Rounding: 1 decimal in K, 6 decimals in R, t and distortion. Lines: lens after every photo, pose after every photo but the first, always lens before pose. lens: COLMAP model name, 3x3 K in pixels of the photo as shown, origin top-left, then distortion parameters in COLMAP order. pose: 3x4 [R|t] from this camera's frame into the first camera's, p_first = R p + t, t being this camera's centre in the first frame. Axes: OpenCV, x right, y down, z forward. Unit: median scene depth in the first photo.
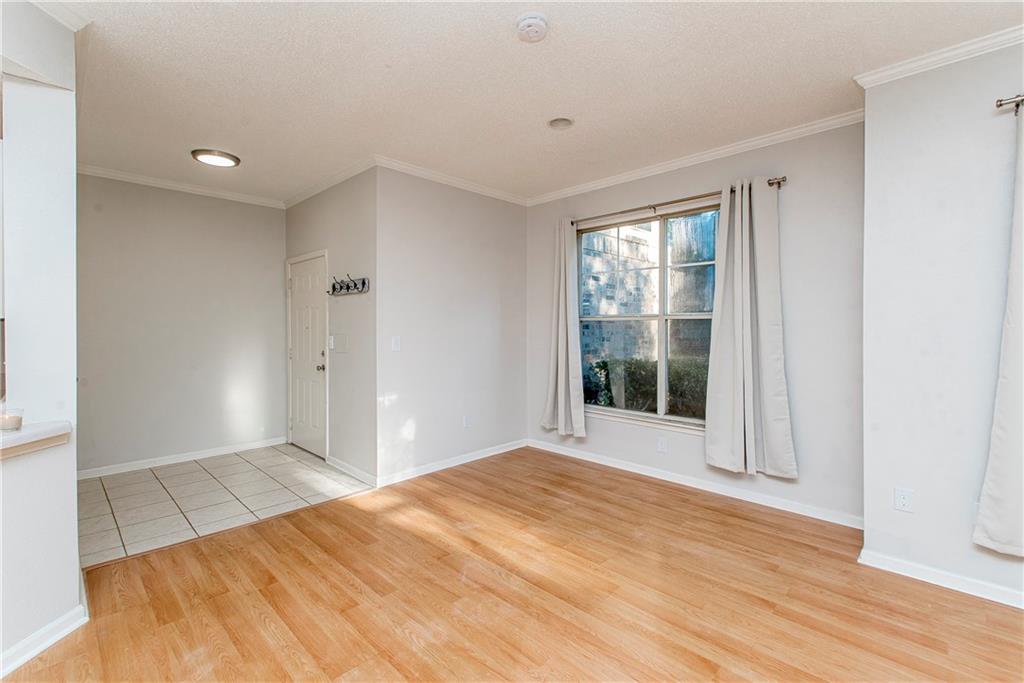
lens RADIAL K [[449.3, 0, 538.7], [0, 449.3, 330.0], [0, 0, 1]] dist [0.003197, -0.000065]
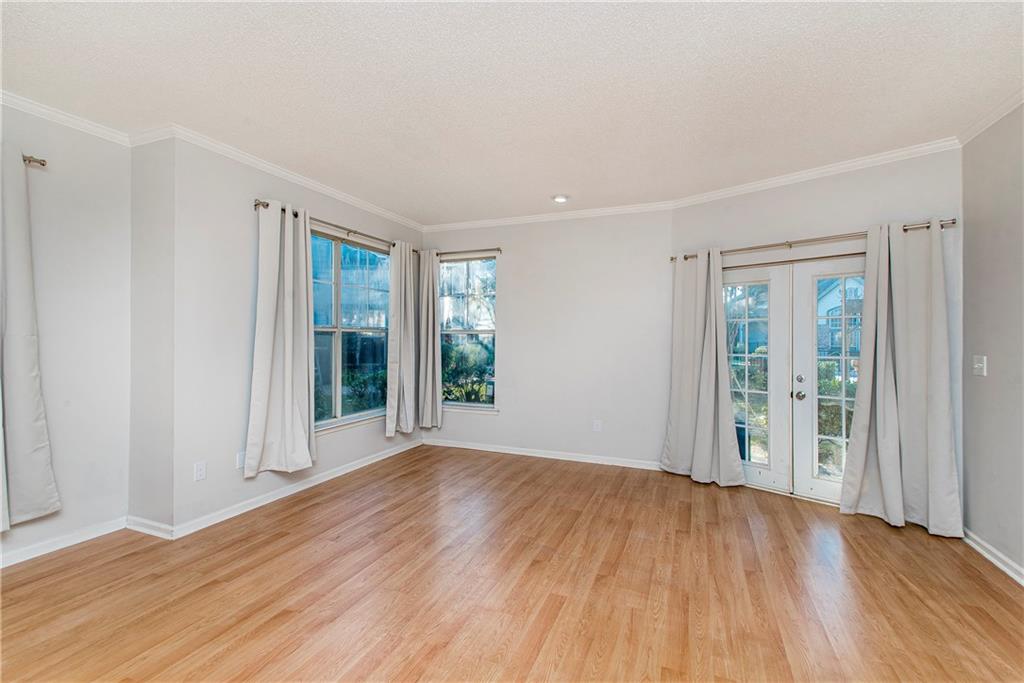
lens RADIAL K [[447.3, 0, 512.0], [0, 447.3, 341.5], [0, 0, 1]] dist [-0.001418, -0.000418]
pose [[-0.356050, -0.004583, 0.934456, -0.525837], [0.002114, 0.999981, 0.005710, -0.002507], [-0.934465, 0.004009, -0.356033, 0.454677]]
